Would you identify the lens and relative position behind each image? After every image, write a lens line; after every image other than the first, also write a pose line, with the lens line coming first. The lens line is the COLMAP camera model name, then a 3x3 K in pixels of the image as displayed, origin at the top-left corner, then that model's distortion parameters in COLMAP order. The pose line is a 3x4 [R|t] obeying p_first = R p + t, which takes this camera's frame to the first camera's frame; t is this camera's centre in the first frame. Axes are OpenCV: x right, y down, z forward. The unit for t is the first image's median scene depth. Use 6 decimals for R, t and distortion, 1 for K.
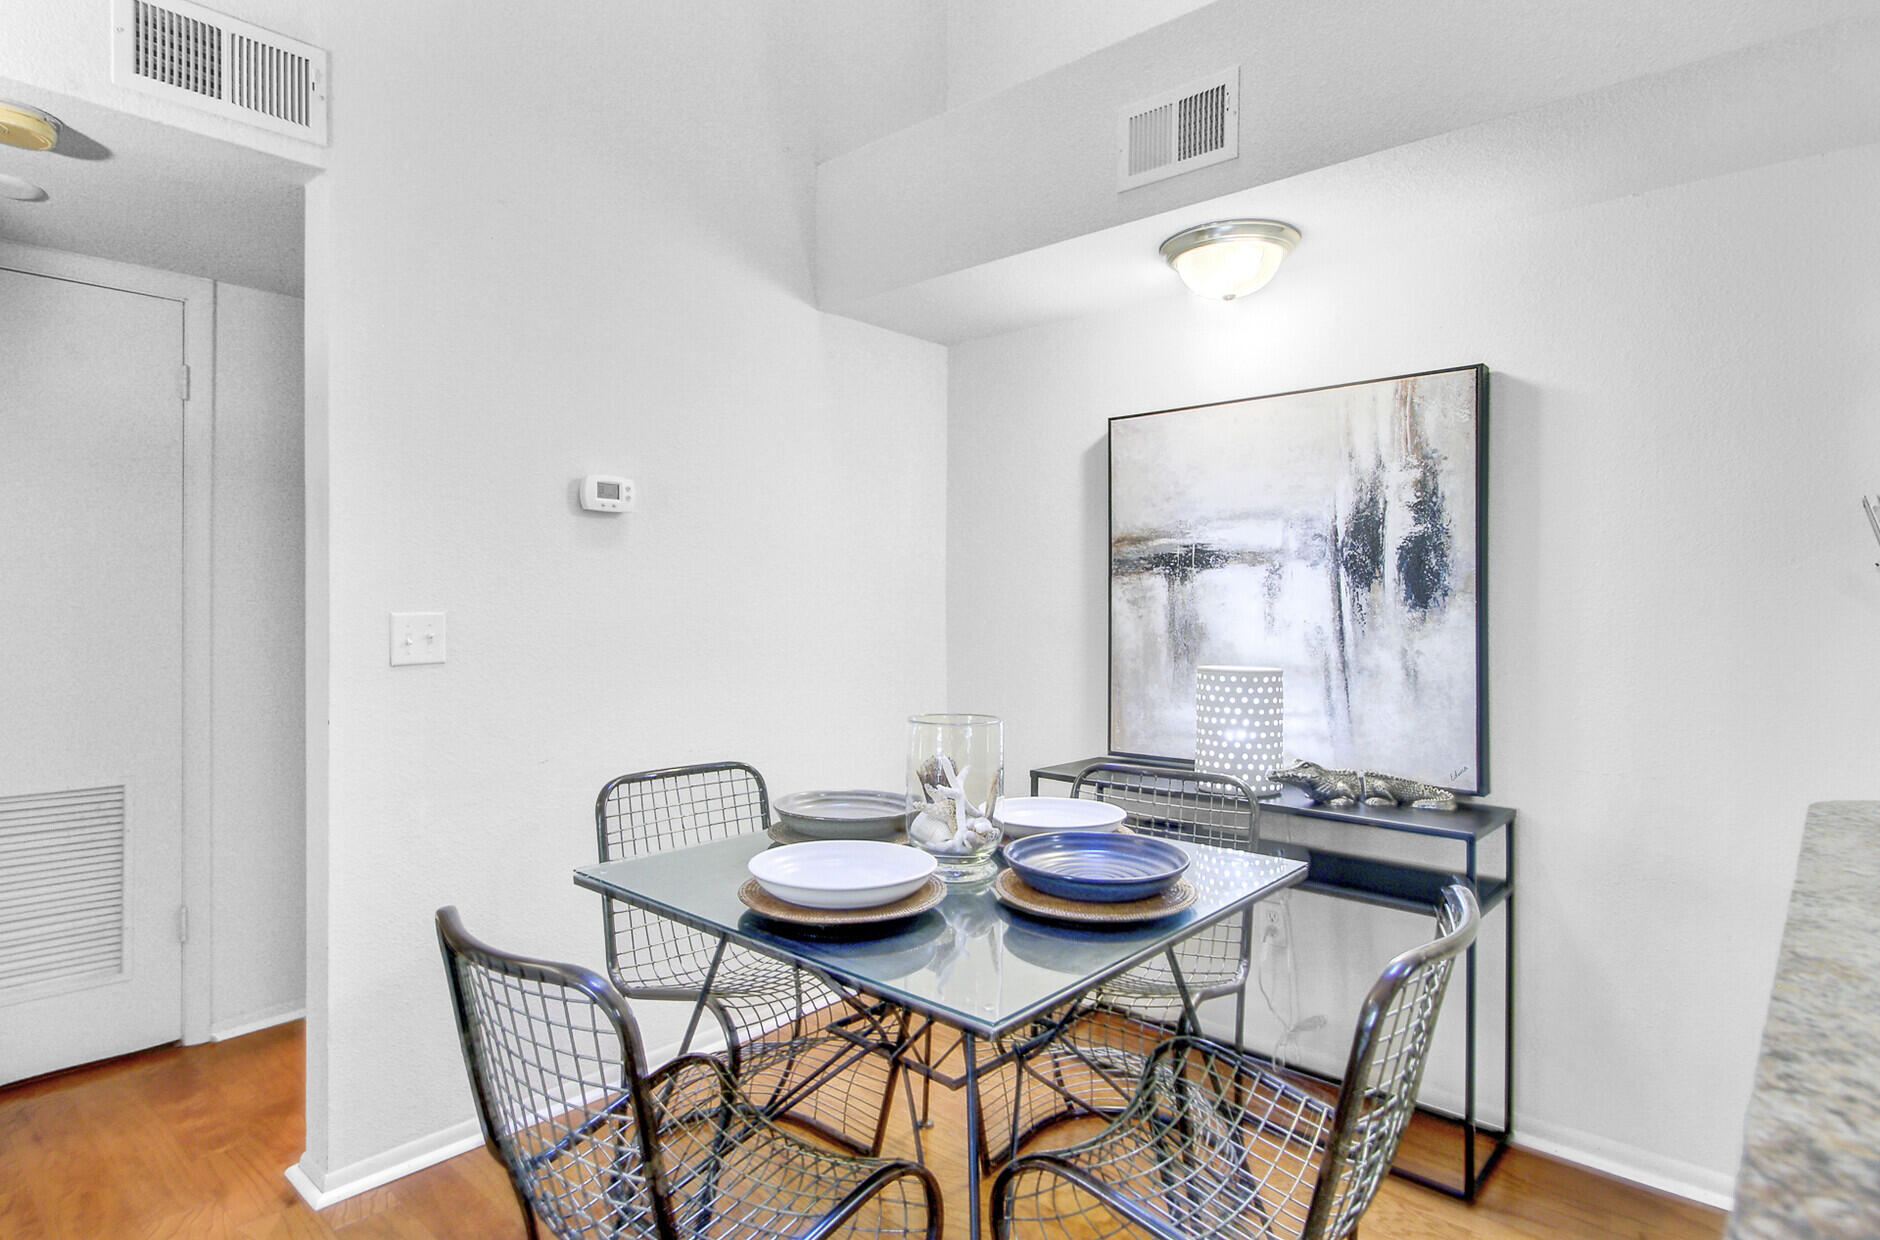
lens RADIAL K [[1004.4, 0, 936.5], [0, 1004.4, 603.9], [0, 0, 1]] dist [0.004136, 0.000387]
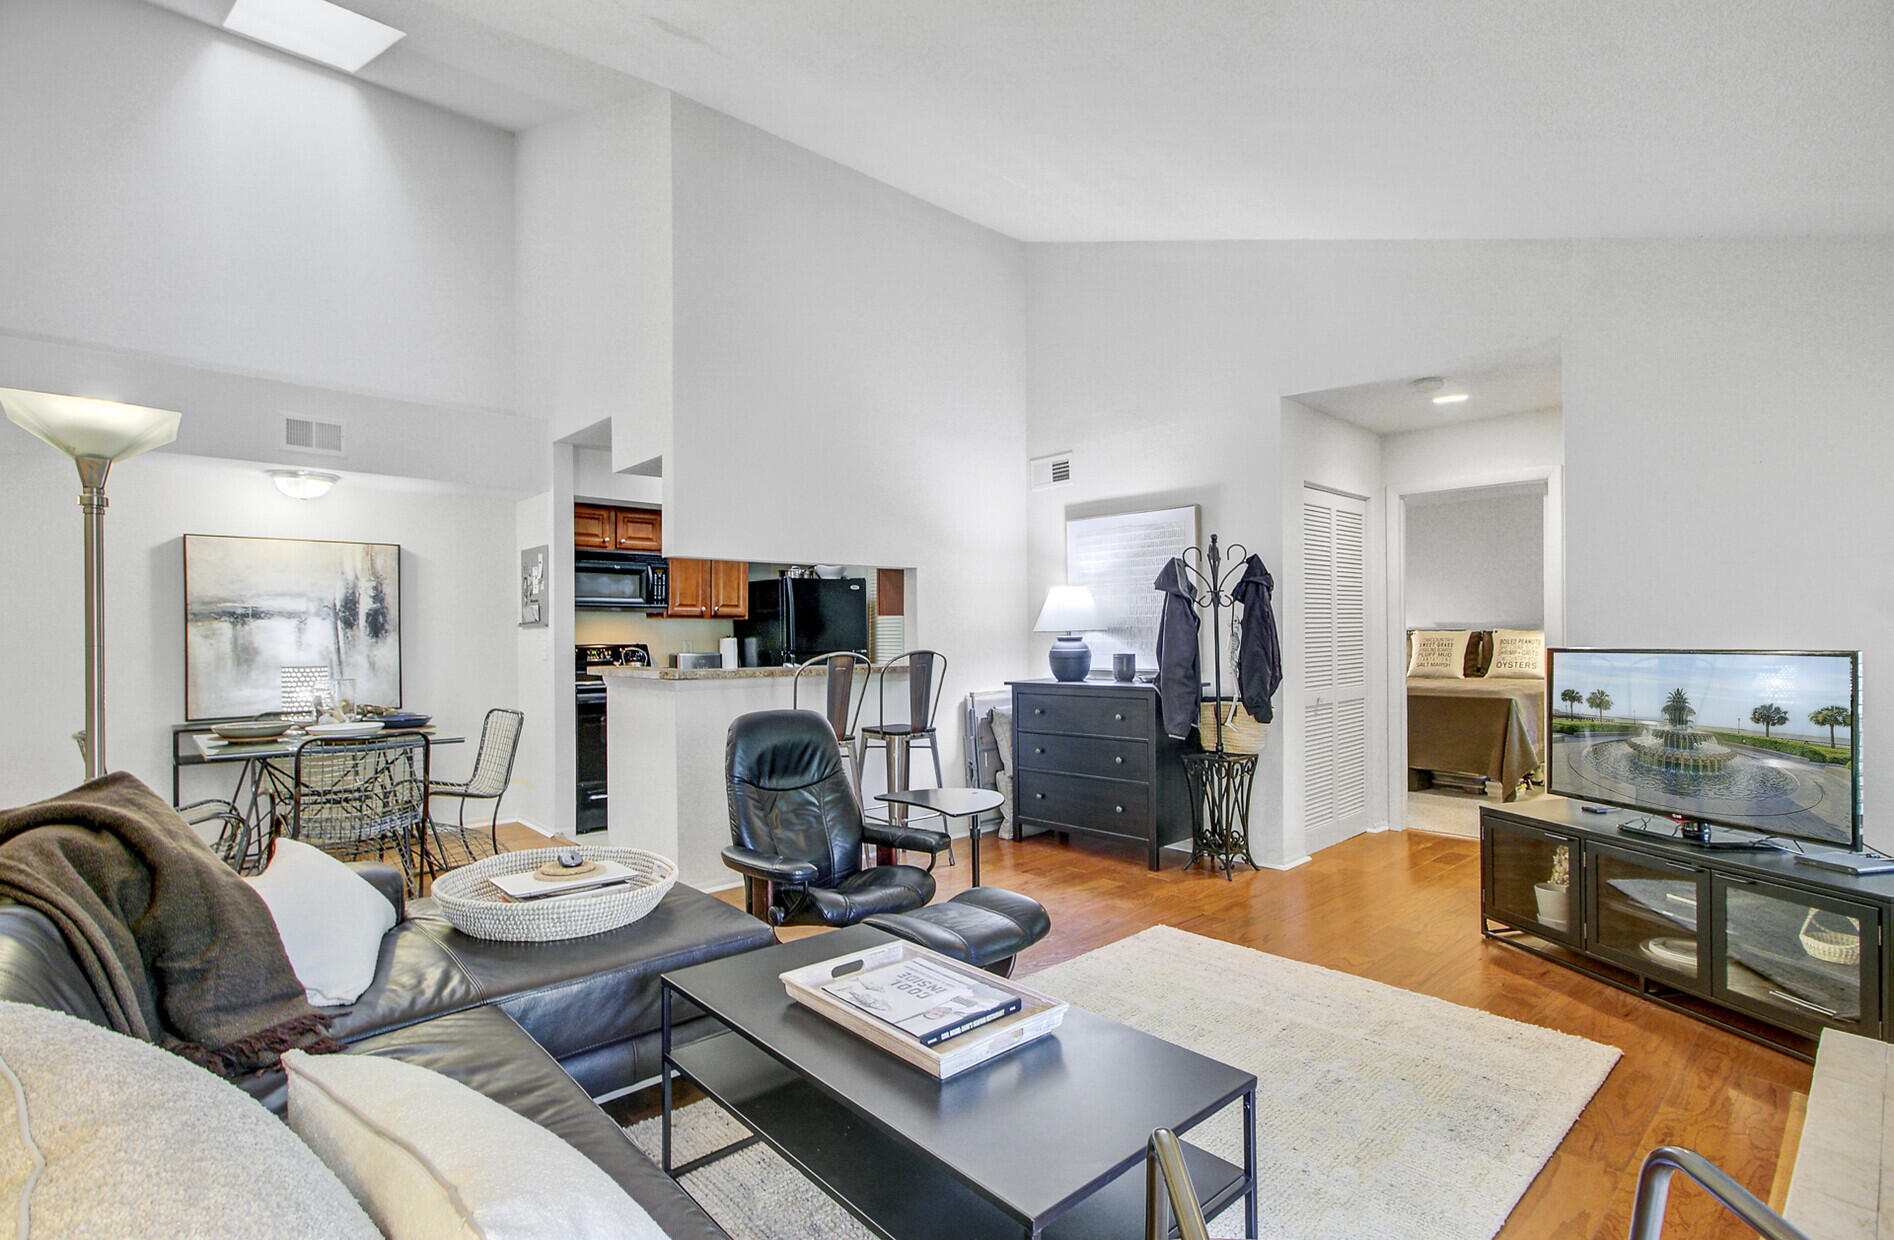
lens RADIAL K [[881.0, 0, 938.3], [0, 881.0, 637.7], [0, 0, 1]] dist [-0.000117, 0.000250]
pose [[0.095606, -0.011310, 0.995355, -1.428496], [0.003894, 0.999932, 0.010988, -0.013308], [-0.995412, 0.002825, 0.095644, -0.547286]]
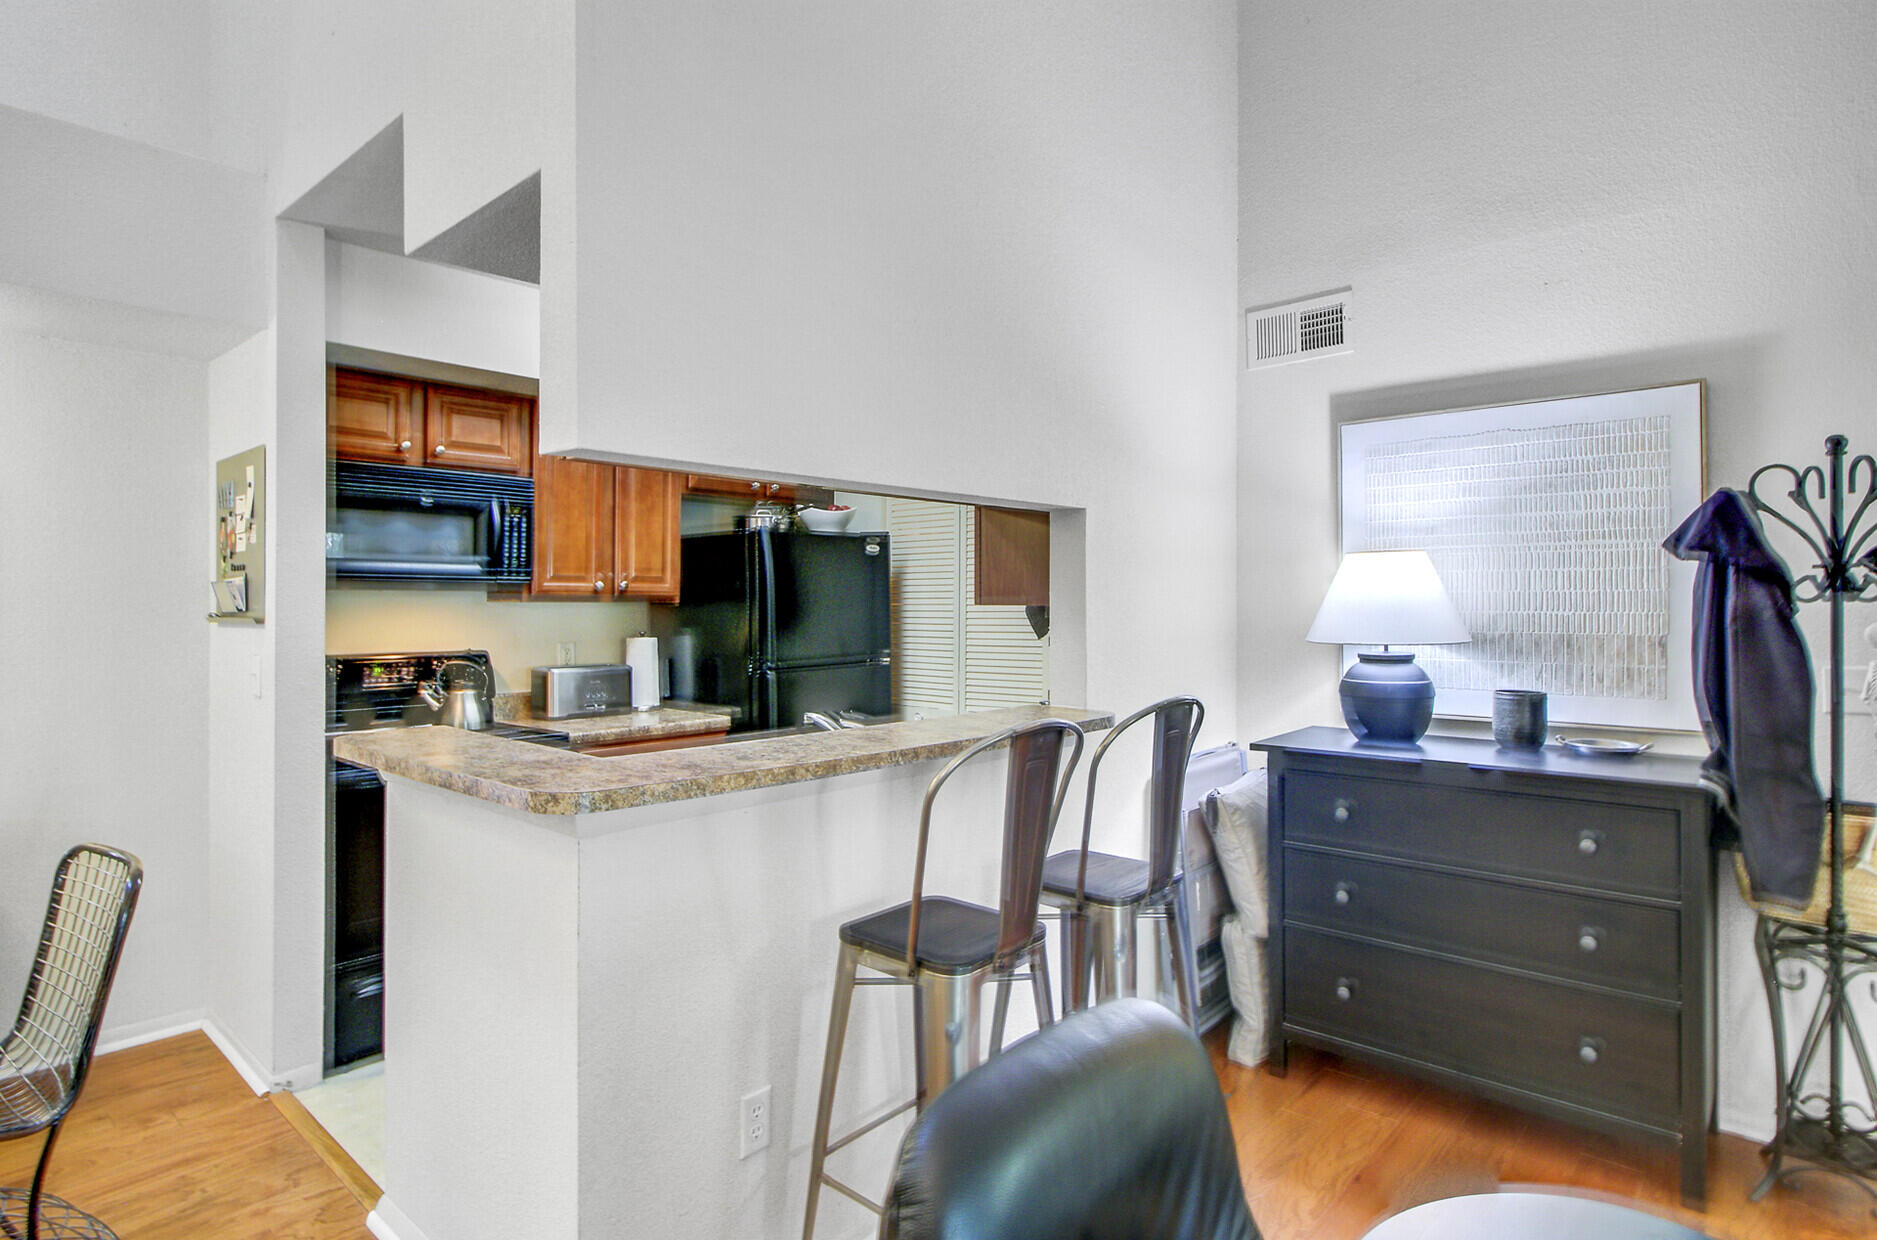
lens RADIAL K [[1002.8, 0, 935.0], [0, 1002.8, 603.9], [0, 0, 1]] dist [0.004136, 0.000387]
pose [[-0.008003, -0.008743, 0.999930, -0.513303], [-0.003881, 0.999955, 0.008712, -0.055973], [-0.999960, -0.003811, -0.008036, -0.136463]]
